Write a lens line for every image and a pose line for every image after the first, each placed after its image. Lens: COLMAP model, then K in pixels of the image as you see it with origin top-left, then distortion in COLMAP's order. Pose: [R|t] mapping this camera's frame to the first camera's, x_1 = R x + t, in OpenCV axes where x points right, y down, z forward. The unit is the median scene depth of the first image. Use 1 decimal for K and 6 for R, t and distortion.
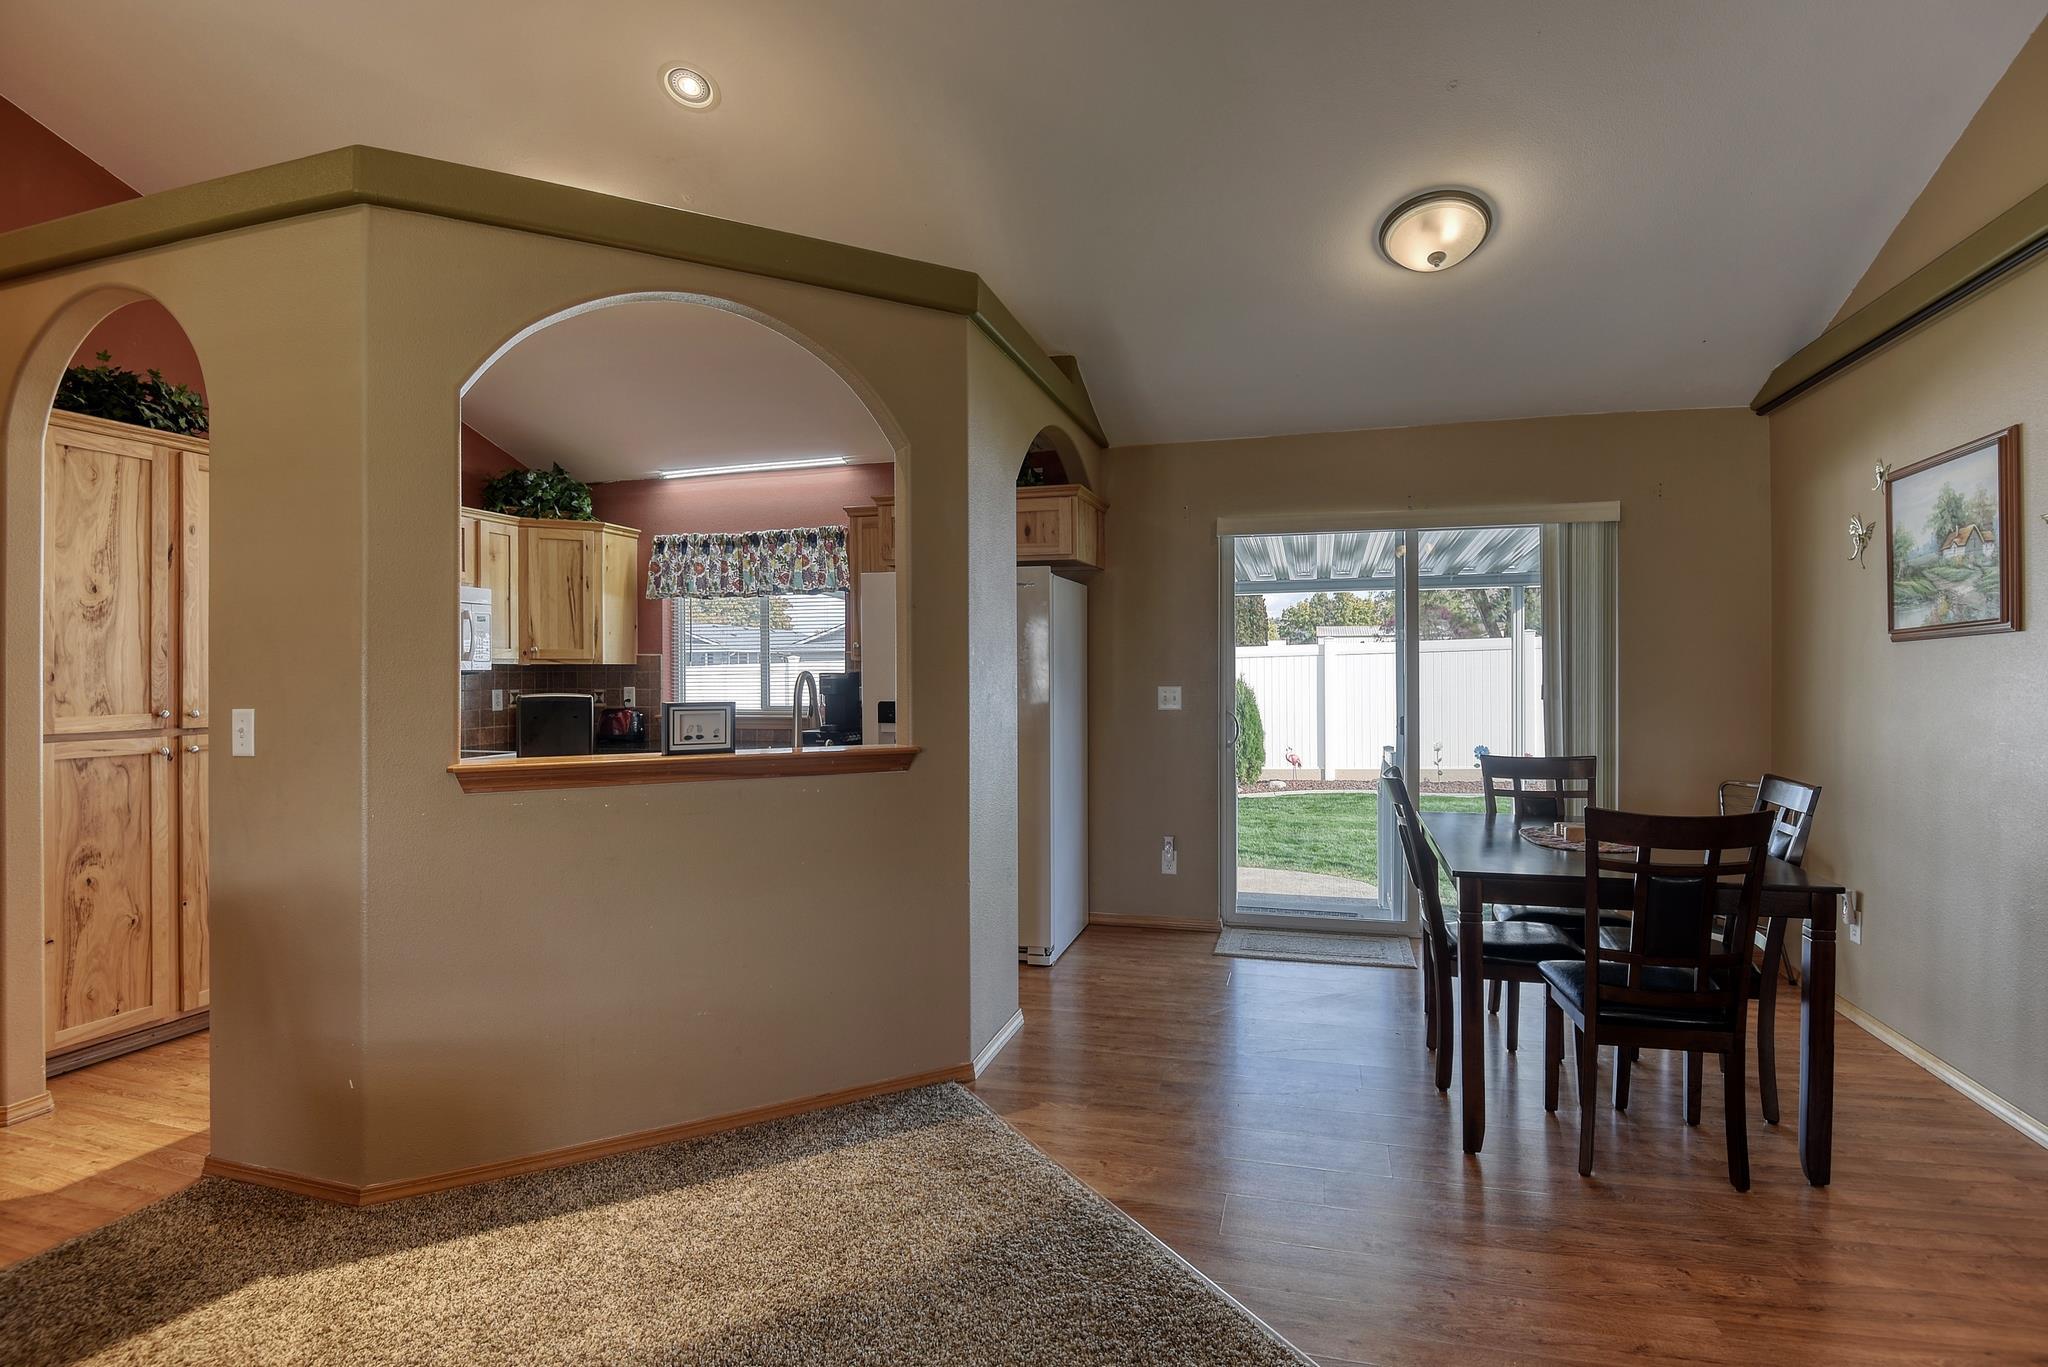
lens RADIAL K [[1008.4, 0, 1022.0], [0, 1008.4, 682.5], [0, 0, 1]] dist [-0.021839, -0.012515]
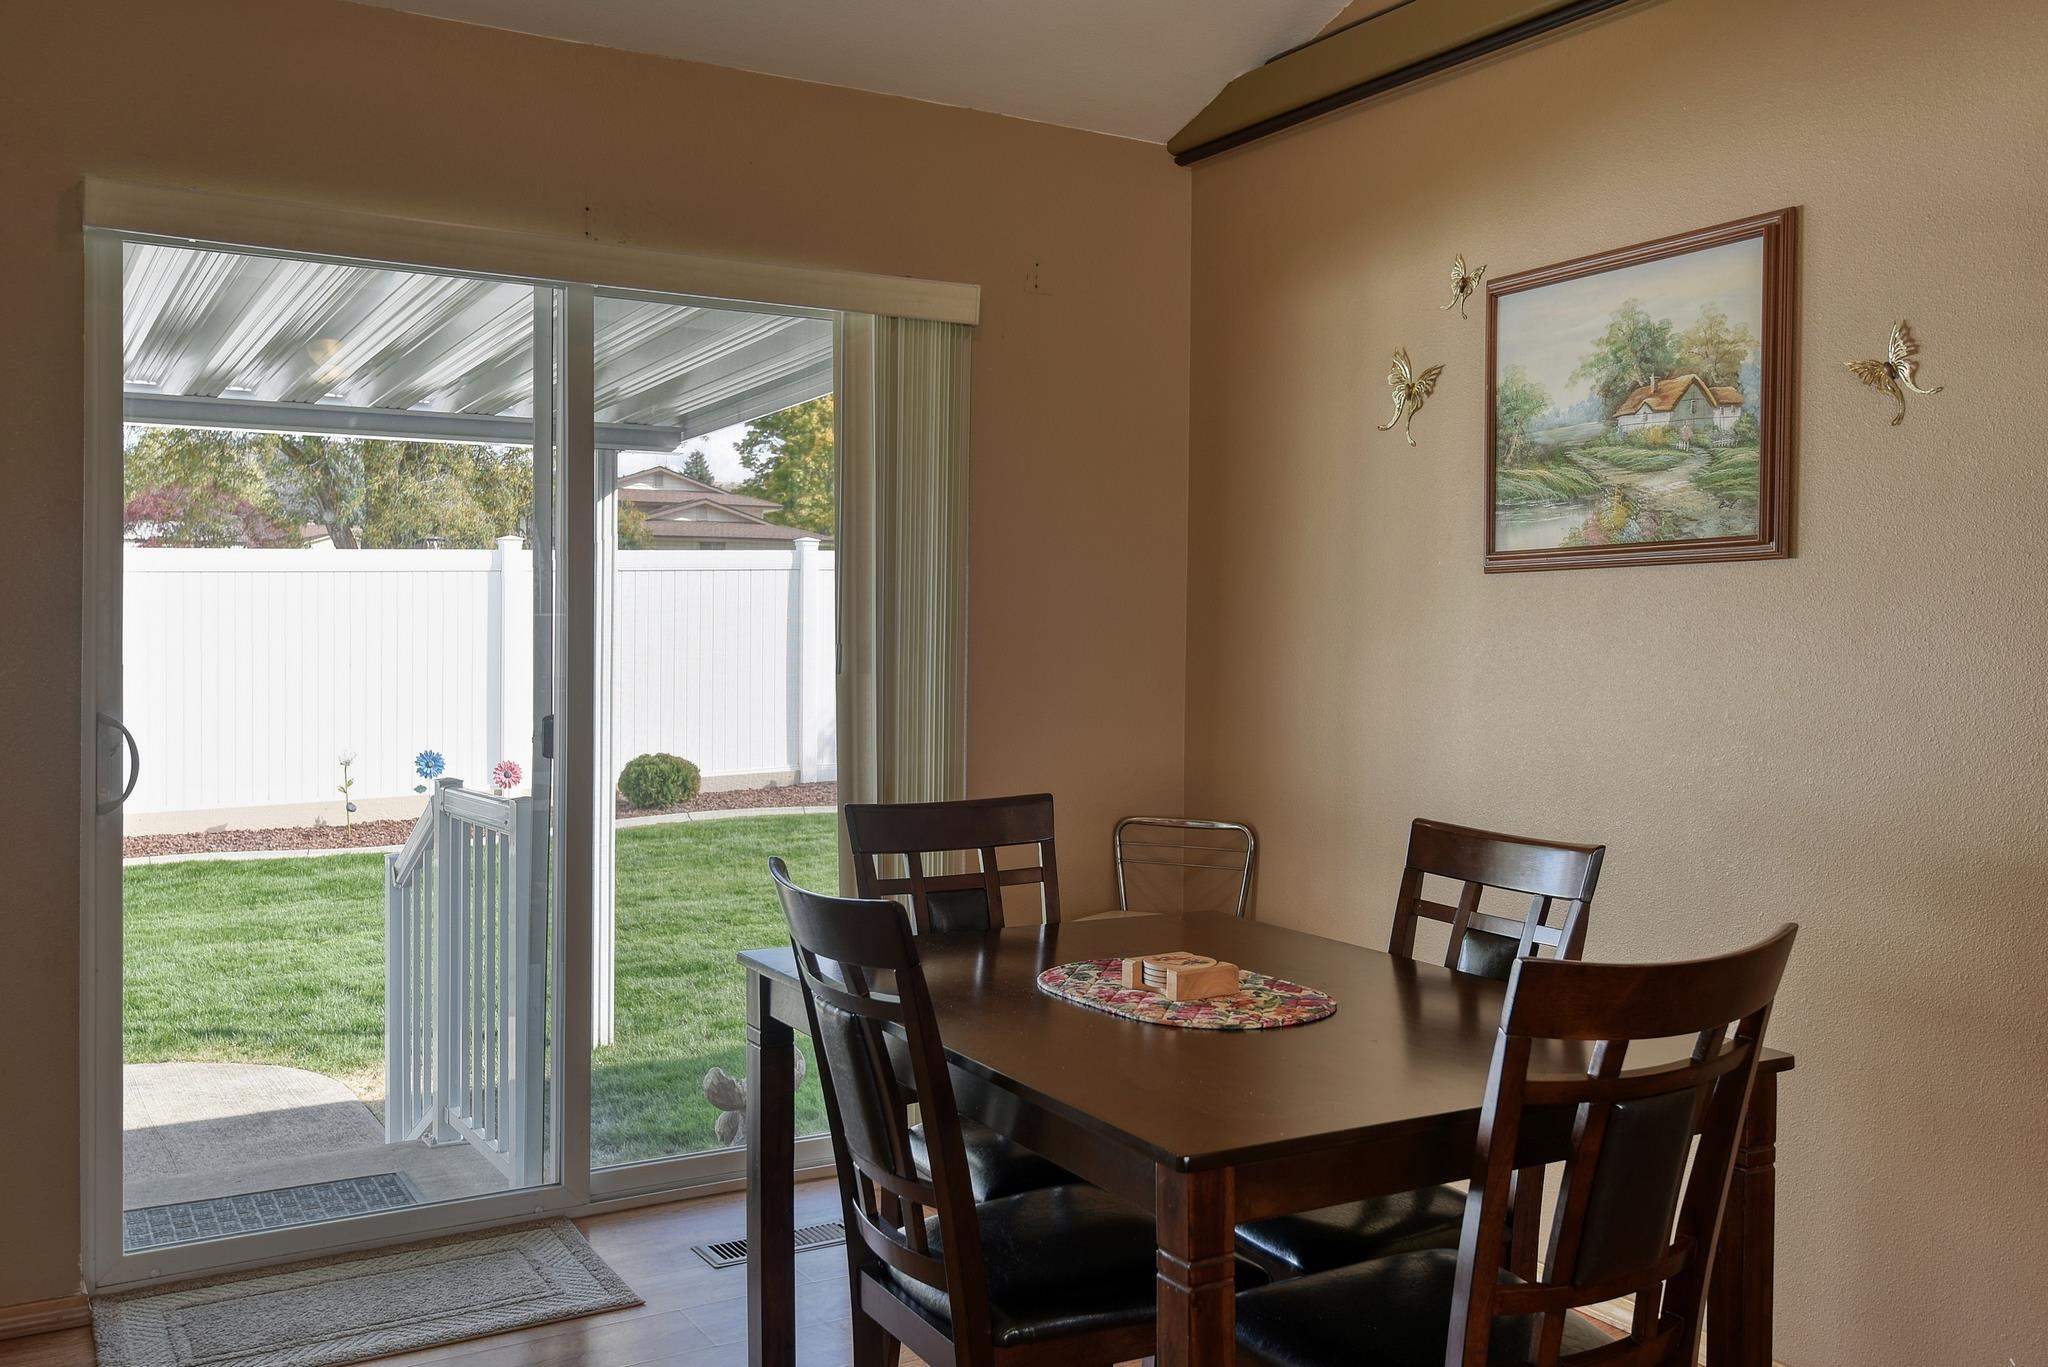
lens RADIAL K [[1782.5, 0, 1053.1], [0, 1782.5, 666.8], [0, 0, 1]] dist [0.032225, 0.010370]
pose [[0.677610, -0.013000, 0.735306, -0.049134], [-0.002024, 0.999807, 0.019542, -0.004085], [-0.735419, -0.014730, 0.677453, 0.341200]]
